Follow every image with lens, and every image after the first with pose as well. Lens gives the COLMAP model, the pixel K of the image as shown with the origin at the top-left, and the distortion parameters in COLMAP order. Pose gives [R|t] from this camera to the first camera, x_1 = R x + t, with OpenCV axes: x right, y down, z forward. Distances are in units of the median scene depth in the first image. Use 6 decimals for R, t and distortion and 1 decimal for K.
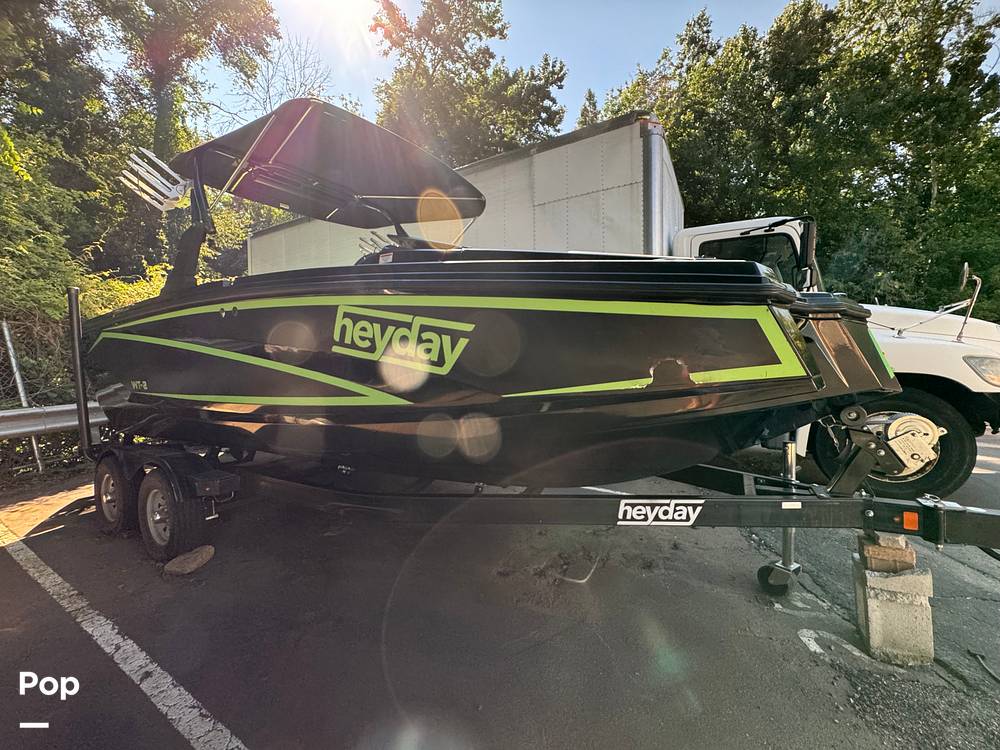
lens RADIAL K [[399.0, 0, 500.0], [0, 399.0, 375.0], [0, 0, 1]] dist [-0.003270, -0.000088]
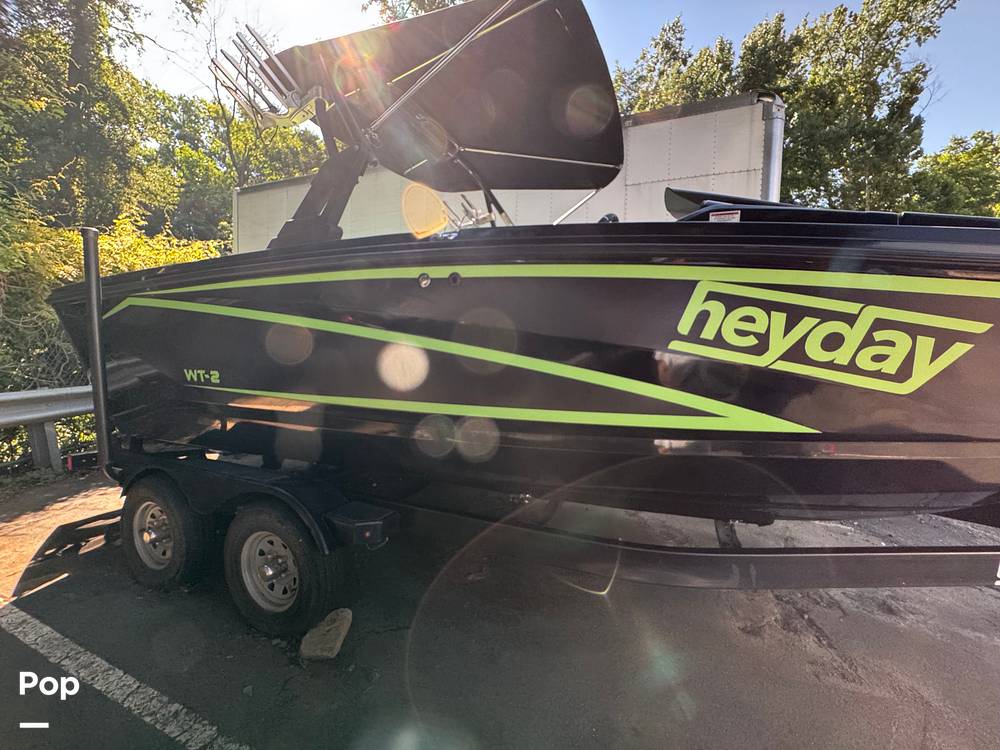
lens RADIAL K [[400.6, 0, 500.0], [0, 400.6, 375.0], [0, 0, 1]] dist [-0.005203, 0.000298]
pose [[0.989341, 0.034758, 0.141408, -0.368130], [-0.038031, 0.999066, 0.020505, -0.008505], [-0.140563, -0.025664, 0.989739, 0.171618]]
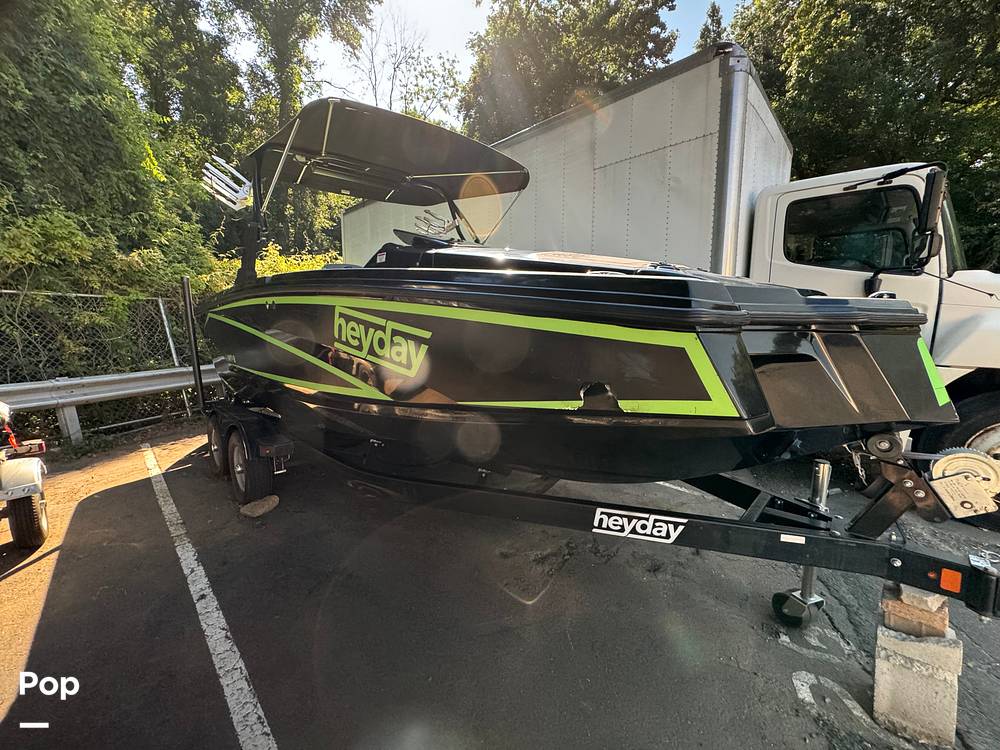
lens RADIAL K [[397.8, 0, 500.0], [0, 397.8, 375.0], [0, 0, 1]] dist [-0.002902, 0.000012]
pose [[0.970590, 0.042095, -0.237030, 0.133430], [-0.018579, 0.994755, 0.100586, -0.046554], [0.240021, -0.093224, 0.966281, 0.017826]]
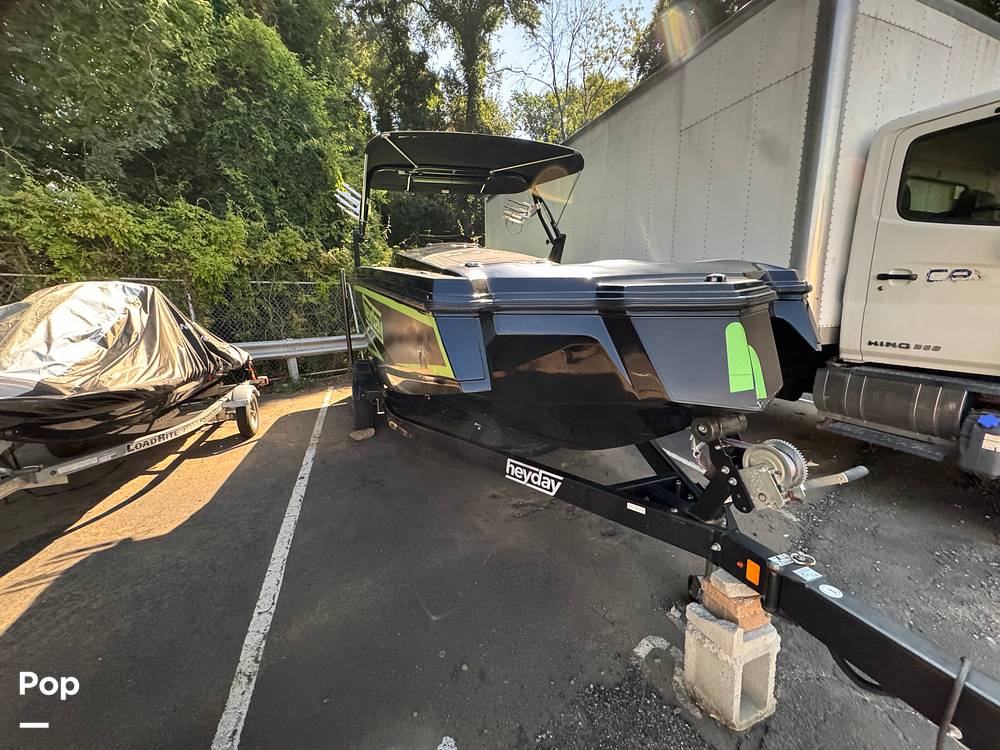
lens RADIAL K [[397.8, 0, 500.0], [0, 397.8, 375.0], [0, 0, 1]] dist [-0.002902, 0.000012]
pose [[0.773262, 0.123036, -0.622035, 0.455114], [-0.017672, 0.984795, 0.172820, -0.061326], [0.633840, -0.122642, 0.763679, 0.052748]]
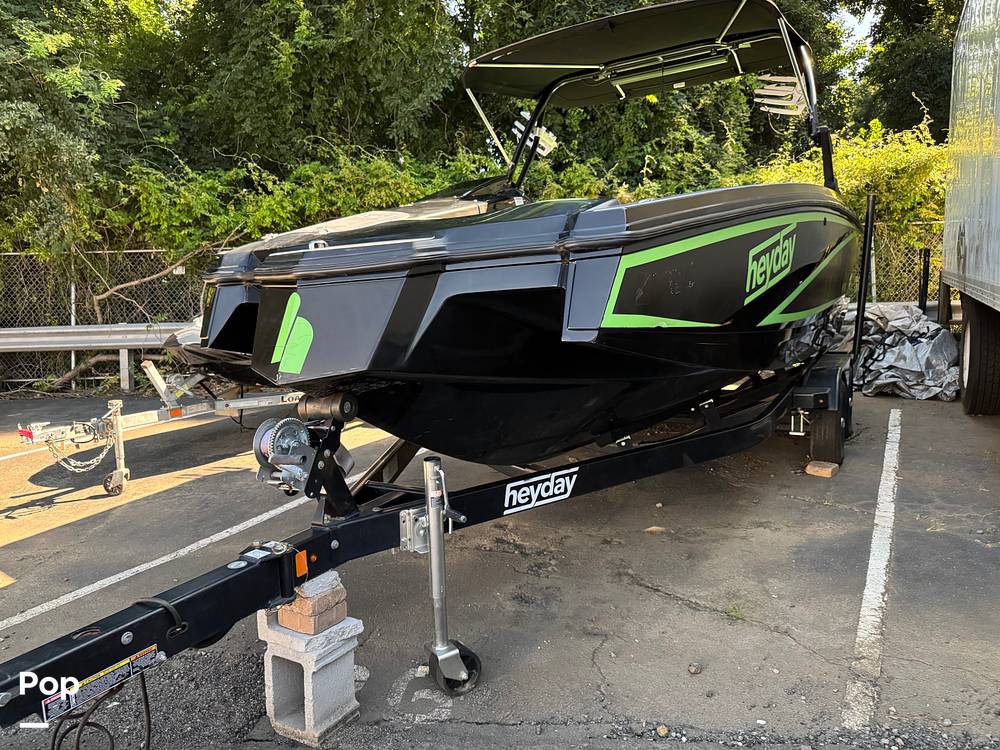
lens RADIAL K [[707.8, 0, 494.7], [0, 707.8, 378.7], [0, 0, 1]] dist [0.054400, -0.079572]
pose [[0.015552, 0.163102, -0.986487, 0.955962], [0.012698, 0.986494, 0.163303, -0.072479], [0.999798, -0.015066, 0.013271, 0.574518]]
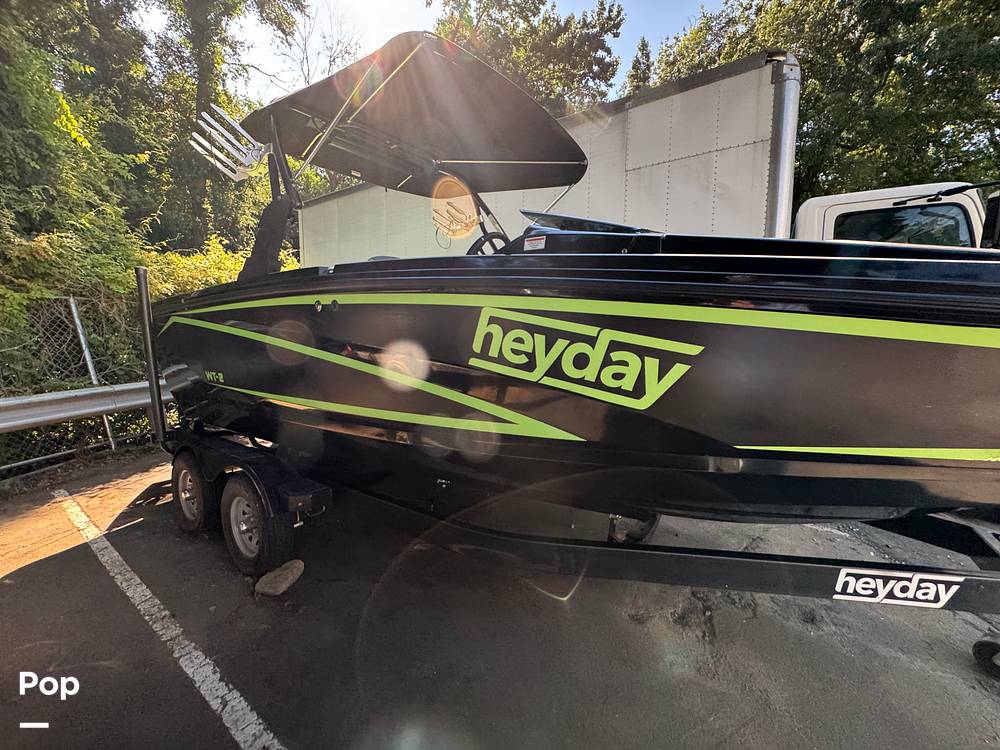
lens RADIAL K [[399.0, 0, 500.0], [0, 399.0, 375.0], [0, 0, 1]] dist [-0.003270, -0.000088]
pose [[0.997182, 0.026486, -0.070194, -0.140780], [-0.021334, 0.997092, 0.073158, -0.045275], [0.071928, -0.071455, 0.994847, 0.101486]]
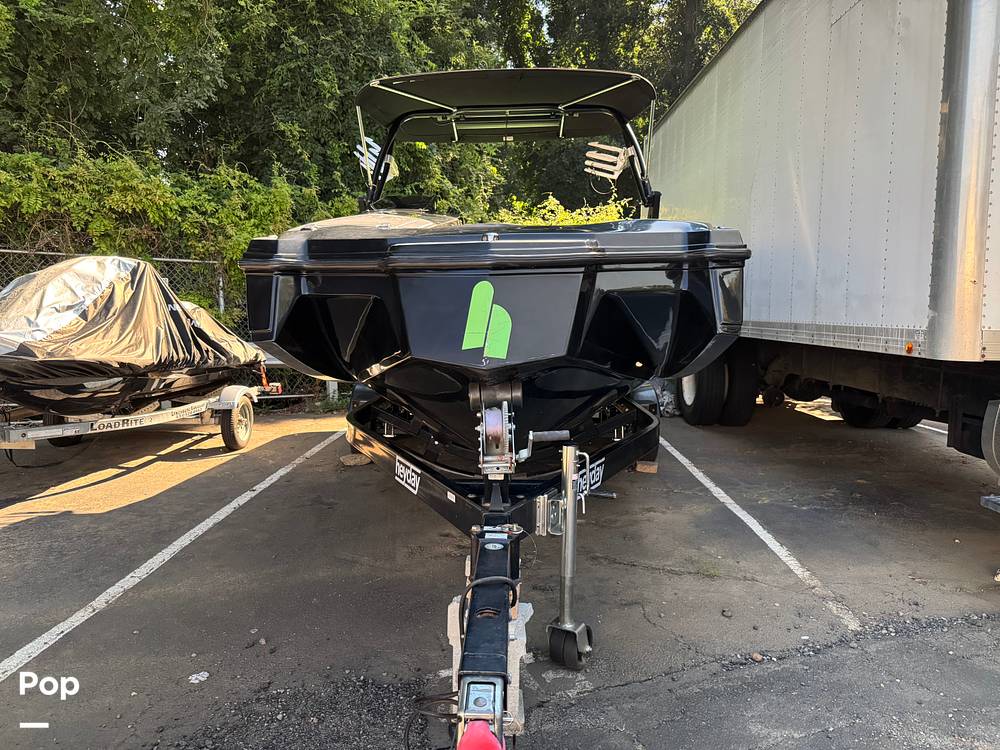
lens RADIAL K [[707.9, 0, 497.2], [0, 707.9, 373.2], [0, 0, 1]] dist [0.052276, -0.077393]
pose [[0.490336, 0.099900, -0.865789, 0.894038], [-0.044971, 0.994986, 0.089338, -0.027703], [0.870372, -0.004871, 0.492370, 0.160082]]
